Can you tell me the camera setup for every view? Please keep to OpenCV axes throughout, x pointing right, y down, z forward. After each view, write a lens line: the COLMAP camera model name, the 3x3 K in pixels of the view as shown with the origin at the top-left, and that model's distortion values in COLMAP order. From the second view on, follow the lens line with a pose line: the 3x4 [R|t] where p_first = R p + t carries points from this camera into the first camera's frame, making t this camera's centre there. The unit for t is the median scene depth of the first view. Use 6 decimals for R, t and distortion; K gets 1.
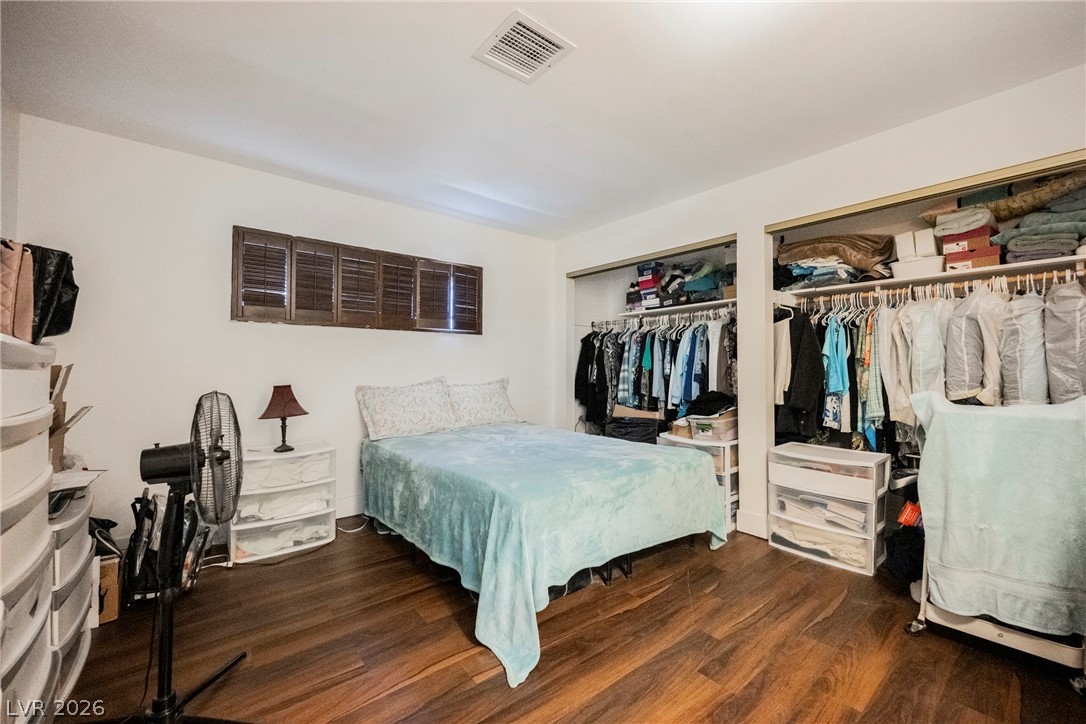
lens RADIAL K [[431.4, 0, 543.0], [0, 431.4, 362.0], [0, 0, 1]] dist [-0.000256, -0.000022]
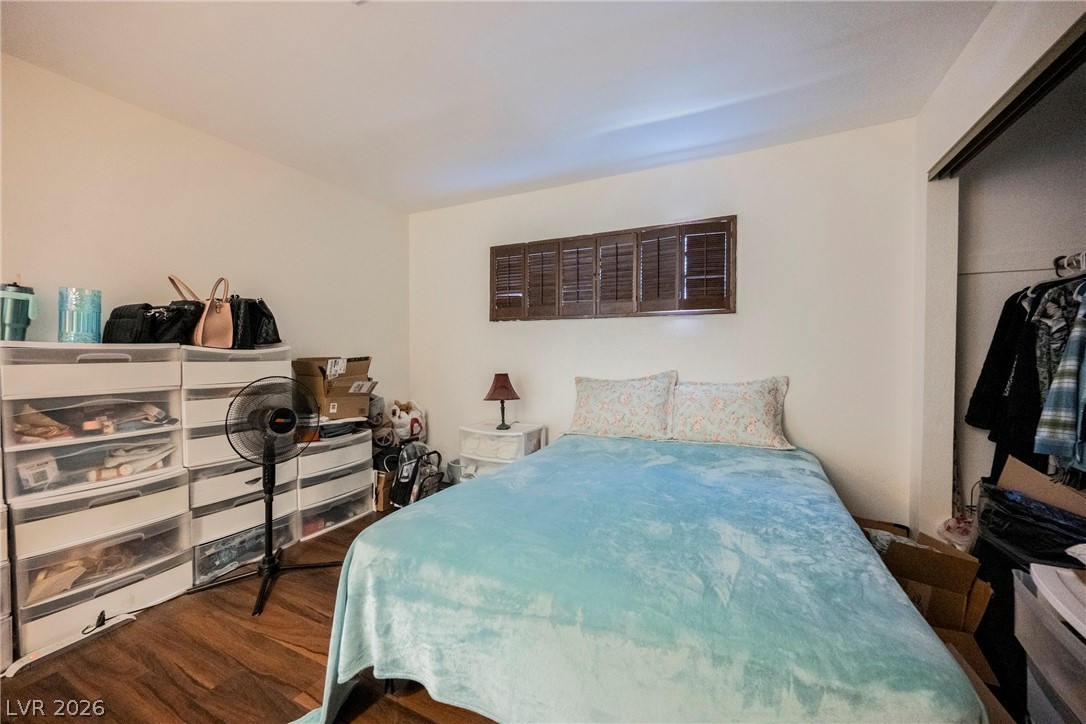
lens RADIAL K [[419.8, 0, 543.0], [0, 419.8, 362.0], [0, 0, 1]] dist [0.000204, -0.000010]
pose [[0.418827, 0.019734, -0.907852, 0.426567], [0.007441, 0.999656, 0.025162, -0.004858], [0.908035, -0.017294, 0.418536, 0.537840]]
